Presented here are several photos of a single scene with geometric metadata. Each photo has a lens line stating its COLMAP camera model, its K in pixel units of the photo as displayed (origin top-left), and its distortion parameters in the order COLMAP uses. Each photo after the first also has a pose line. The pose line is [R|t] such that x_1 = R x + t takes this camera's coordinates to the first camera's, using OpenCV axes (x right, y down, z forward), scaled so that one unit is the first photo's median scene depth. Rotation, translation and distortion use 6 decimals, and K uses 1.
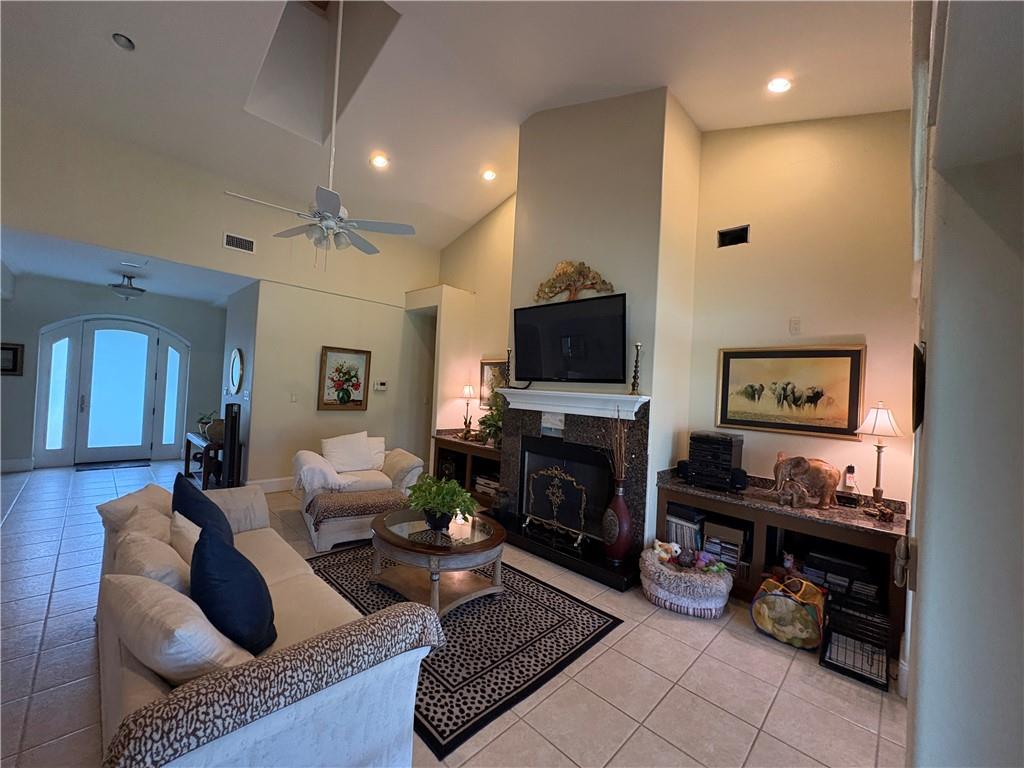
lens RADIAL K [[406.8, 0, 512.0], [0, 406.8, 384.0], [0, 0, 1]] dist [0.001497, 0.000522]
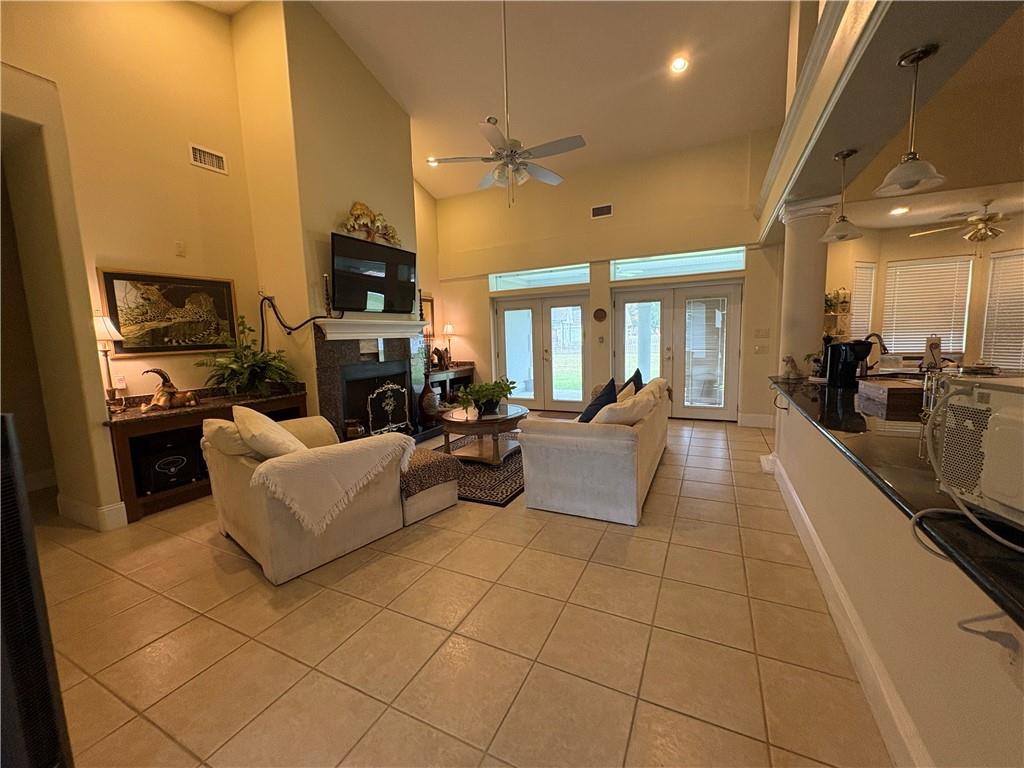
lens RADIAL K [[406.8, 0, 512.0], [0, 406.8, 384.0], [0, 0, 1]] dist [0.001497, 0.000522]
pose [[-0.307894, -0.159818, 0.937902, -1.310187], [0.002067, 0.985676, 0.168637, 0.001944], [-0.951418, 0.053861, -0.303153, 1.133965]]
